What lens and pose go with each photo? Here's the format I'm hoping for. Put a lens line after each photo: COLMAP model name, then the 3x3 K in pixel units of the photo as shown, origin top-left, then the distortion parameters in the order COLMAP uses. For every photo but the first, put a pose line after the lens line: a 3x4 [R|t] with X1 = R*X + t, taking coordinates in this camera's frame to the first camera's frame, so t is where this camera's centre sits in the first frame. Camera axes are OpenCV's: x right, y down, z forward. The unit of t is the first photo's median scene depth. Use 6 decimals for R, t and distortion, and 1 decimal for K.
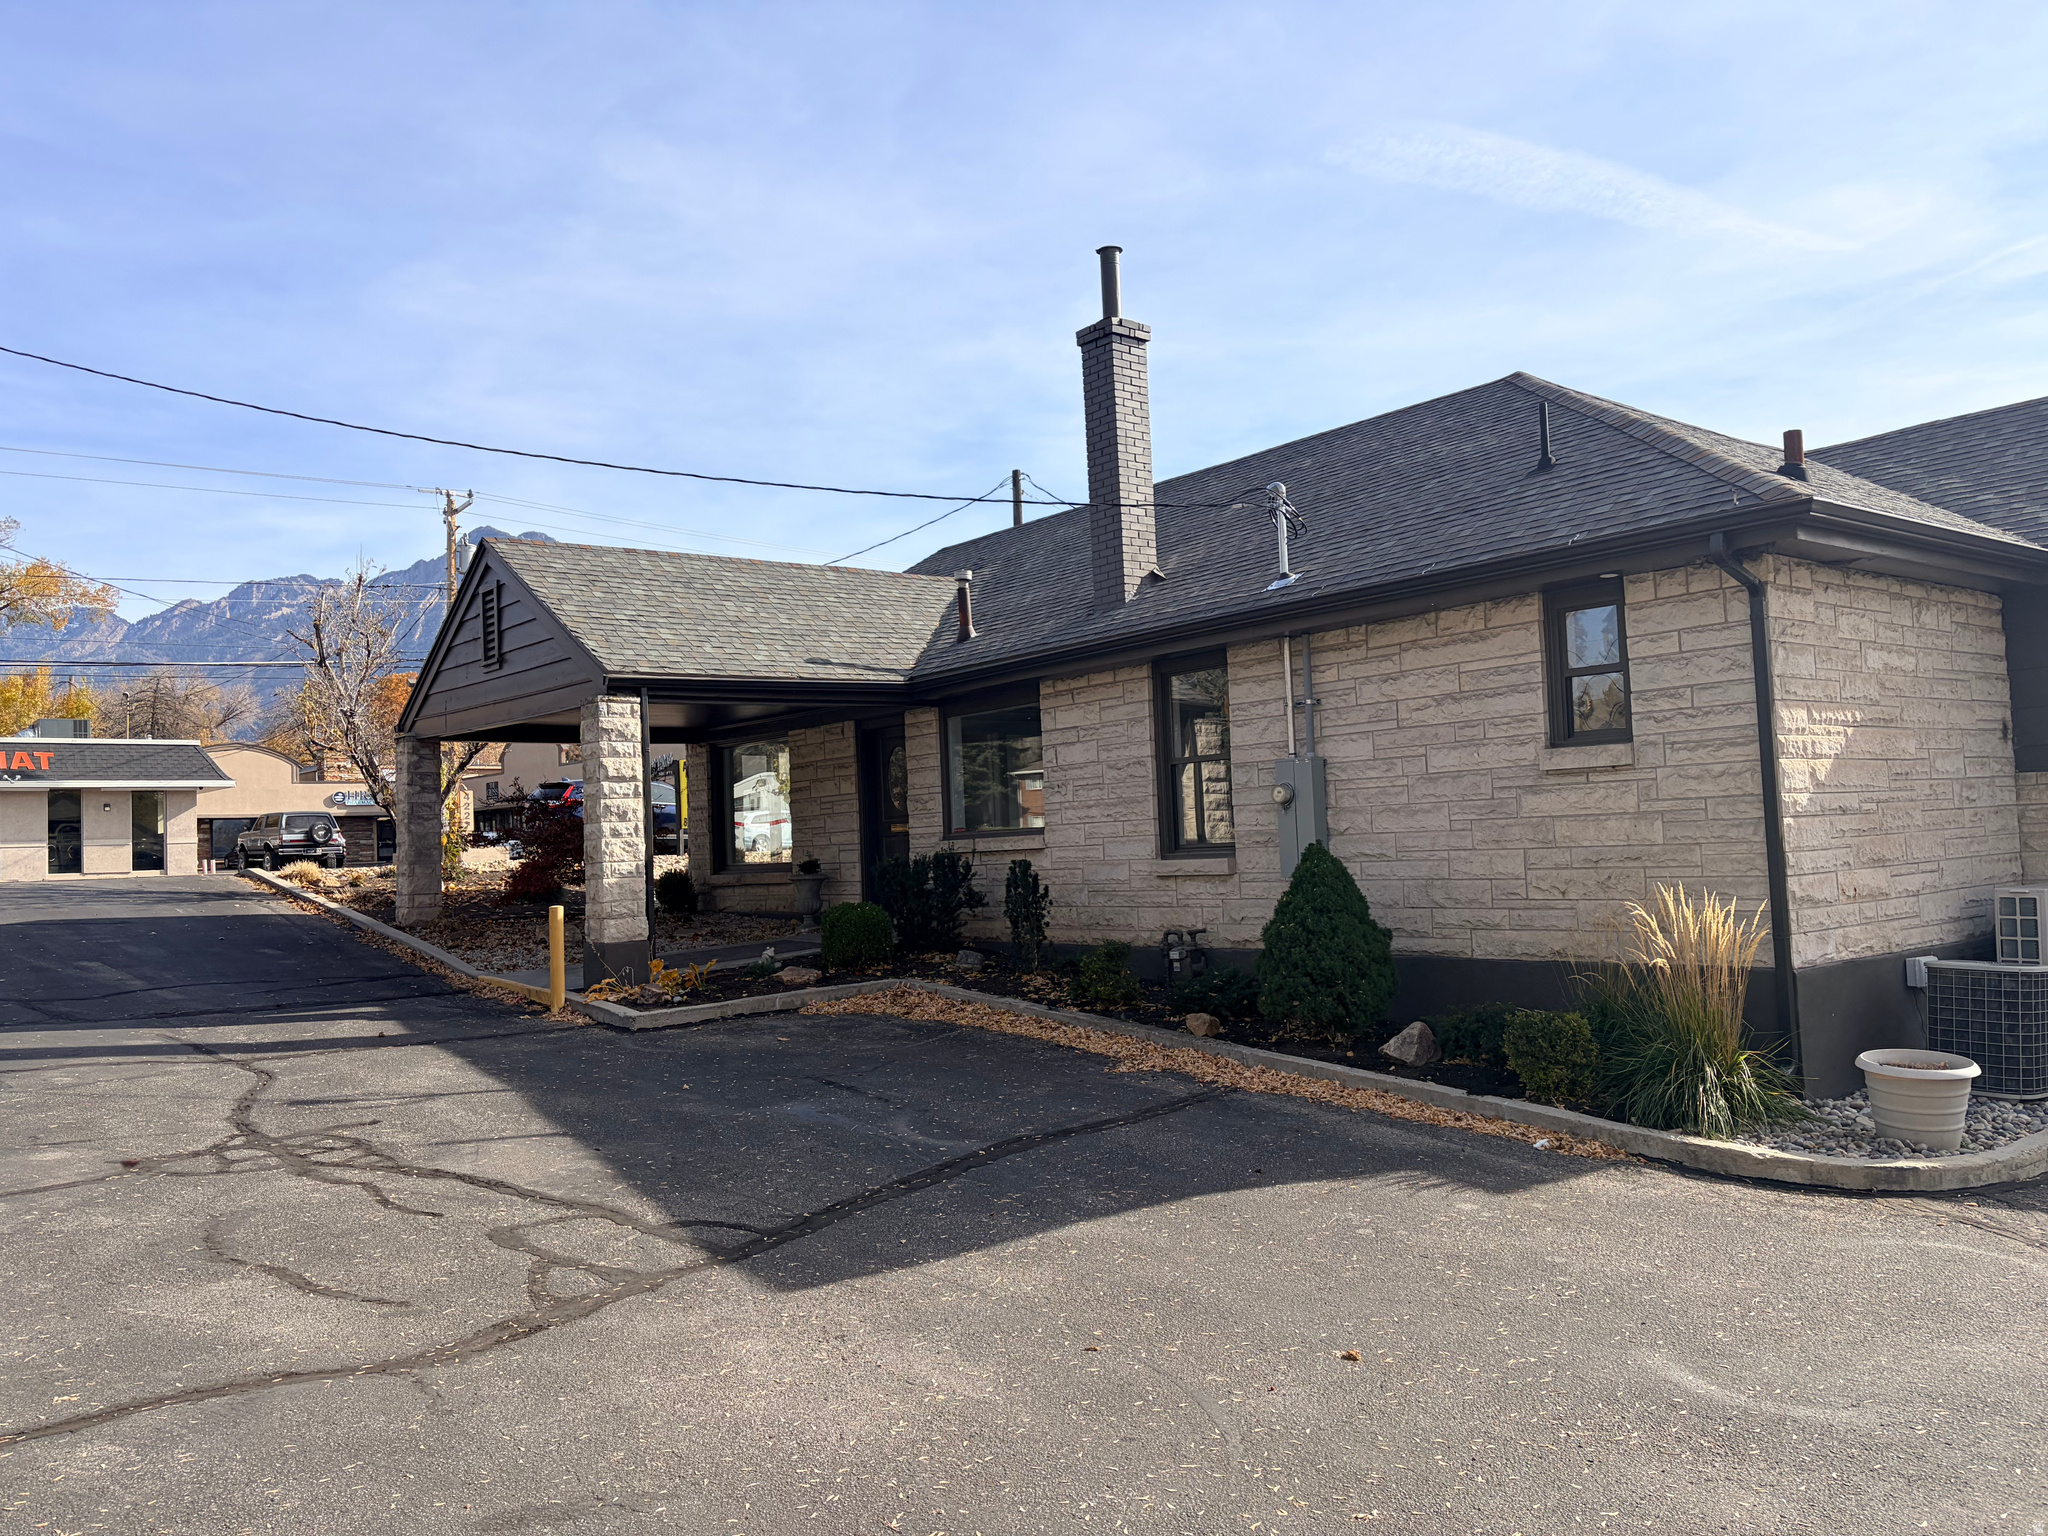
lens RADIAL K [[1624.4, 0, 1024.0], [0, 1624.4, 768.0], [0, 0, 1]] dist [0.000688, 0.000902]
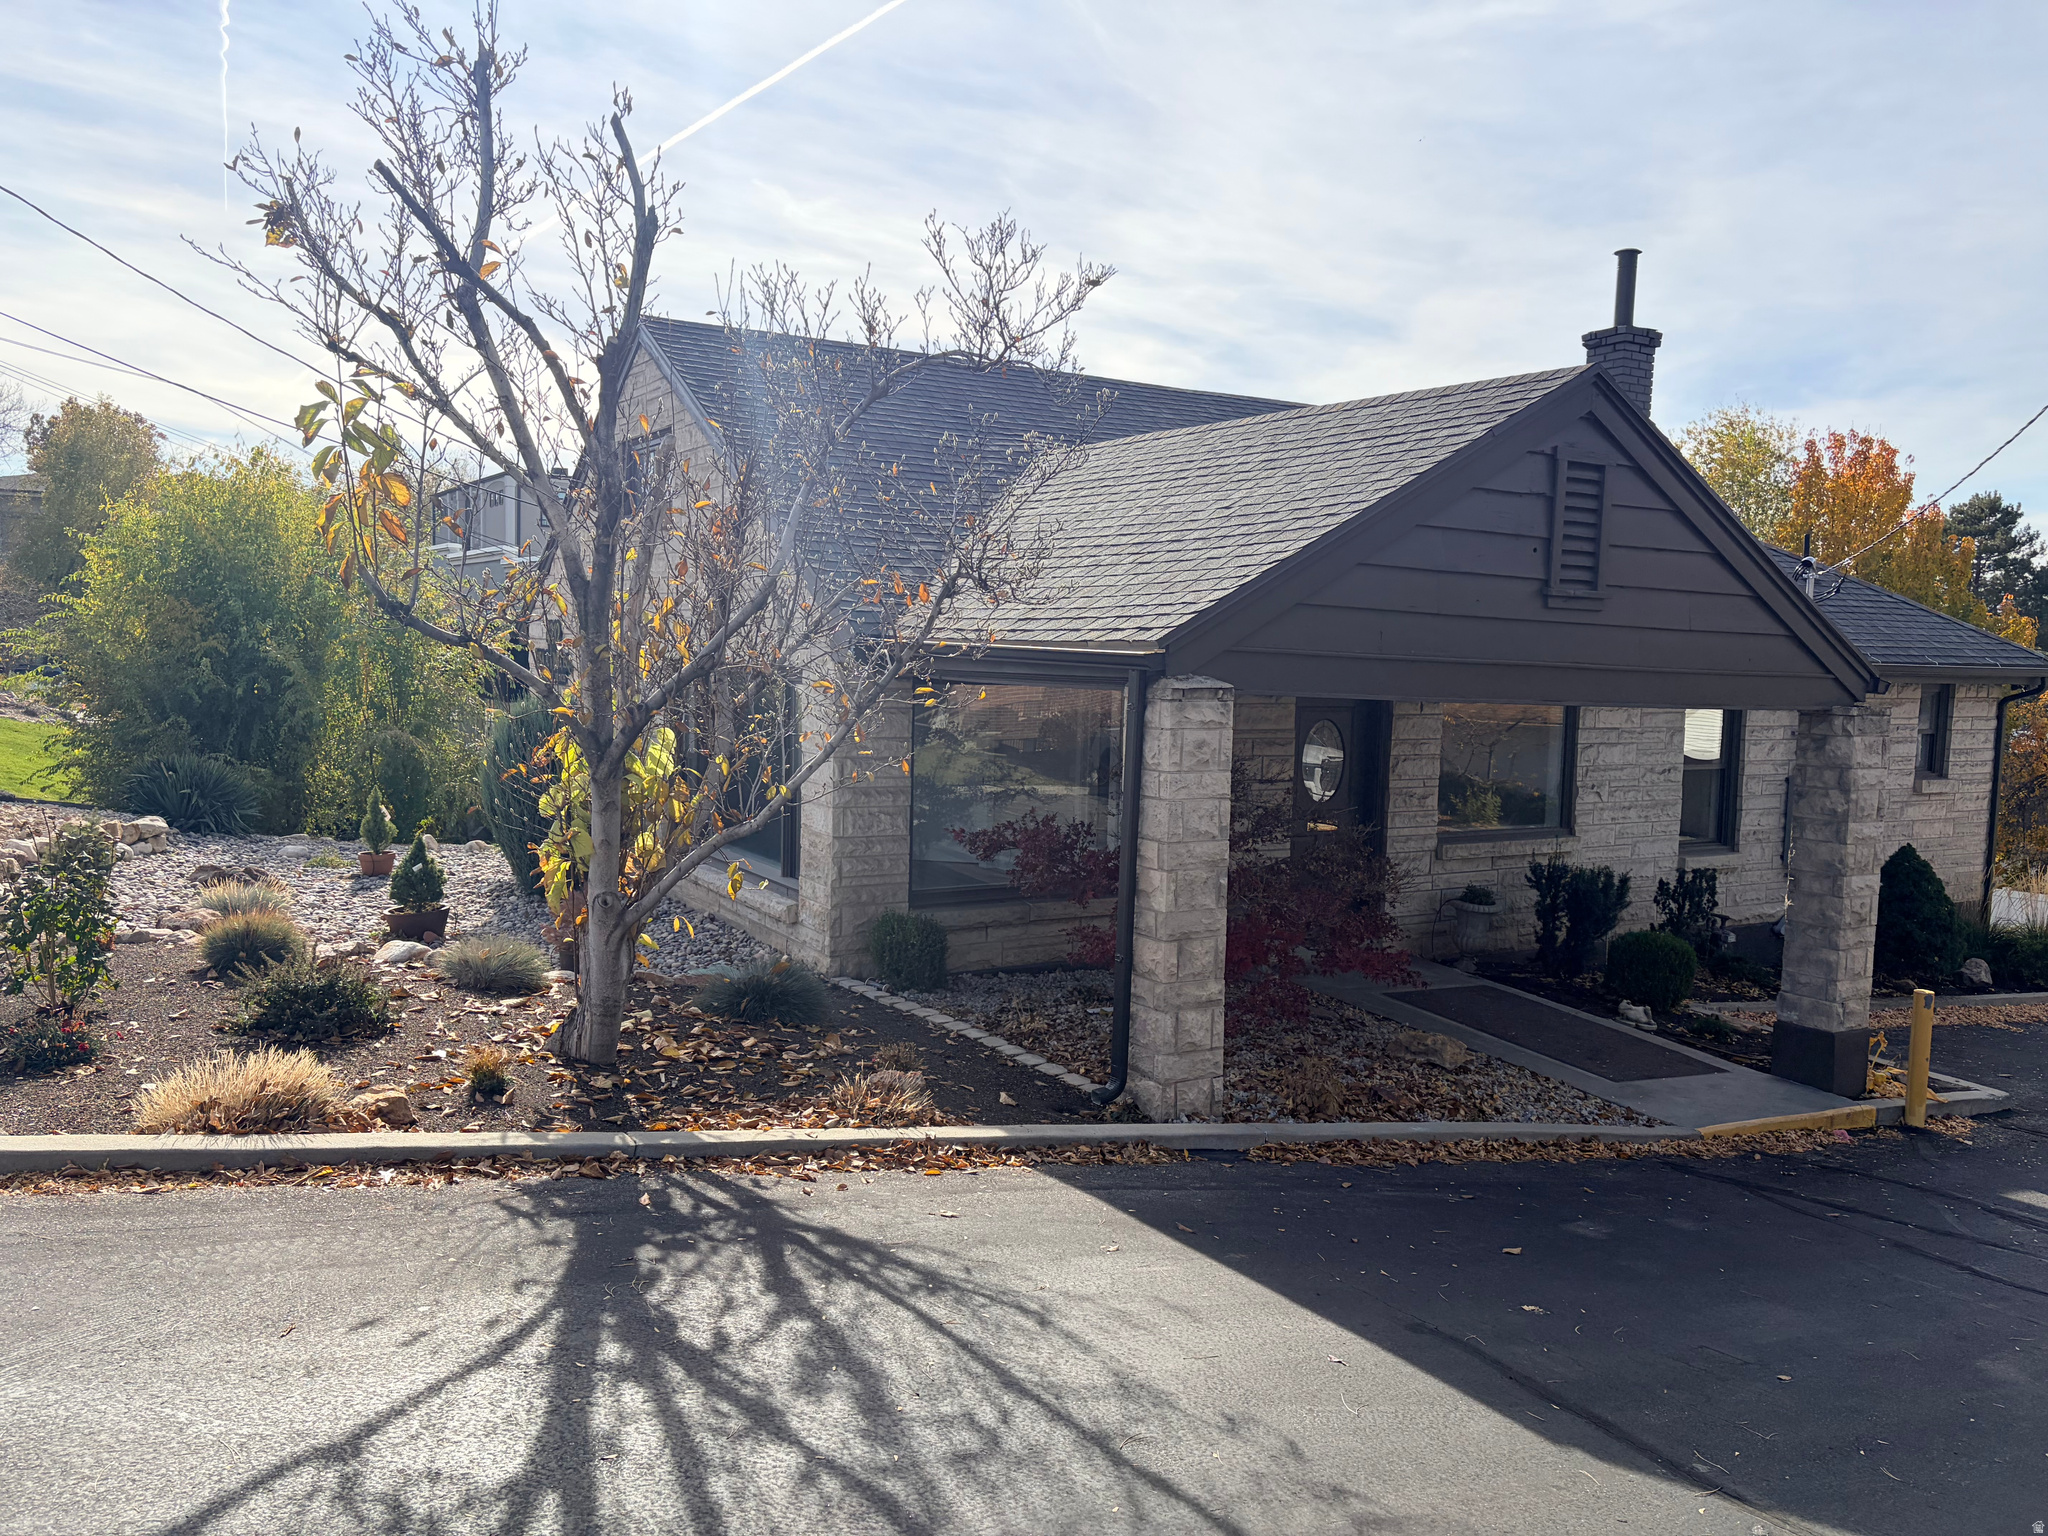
lens RADIAL K [[1624.4, 0, 1024.0], [0, 1624.4, 768.0], [0, 0, 1]] dist [0.000688, 0.000902]
pose [[0.105133, -0.032399, 0.993930, -1.151102], [-0.080527, 0.995910, 0.040981, -0.014426], [-0.991192, -0.084346, 0.102094, 1.436411]]
